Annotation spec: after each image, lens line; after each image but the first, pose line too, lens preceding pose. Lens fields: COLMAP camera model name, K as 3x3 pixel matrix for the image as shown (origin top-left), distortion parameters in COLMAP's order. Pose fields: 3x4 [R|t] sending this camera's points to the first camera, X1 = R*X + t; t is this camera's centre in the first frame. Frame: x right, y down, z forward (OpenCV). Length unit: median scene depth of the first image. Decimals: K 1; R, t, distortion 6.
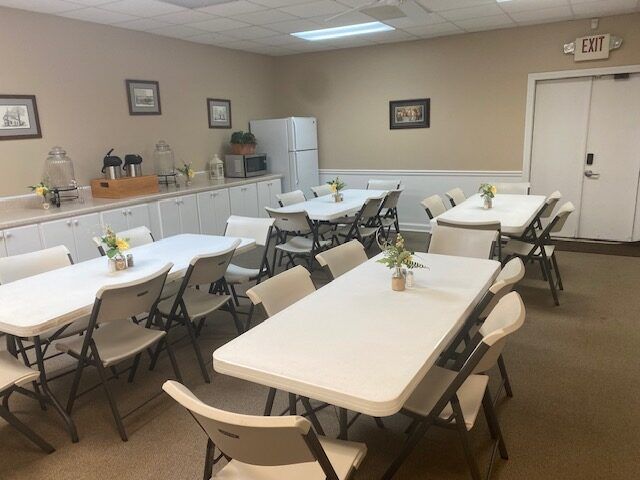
lens RADIAL K [[491.4, 0, 320.0], [0, 491.4, 240.0], [0, 0, 1]] dist [0.007088, 0.003705]
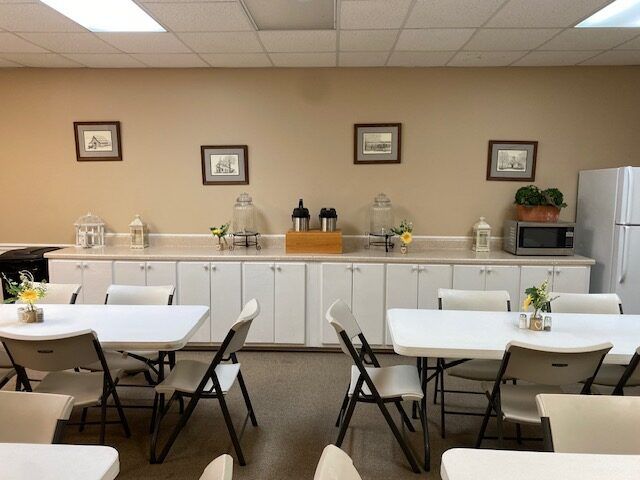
lens RADIAL K [[478.8, 0, 319.4], [0, 478.8, 258.1], [0, 0, 1]] dist [0.056727, -0.000525]
pose [[0.465593, 0.182624, -0.865951, 0.365766], [-0.219670, 0.971704, 0.086818, -0.147168], [0.857303, 0.149801, 0.492536, 0.536202]]
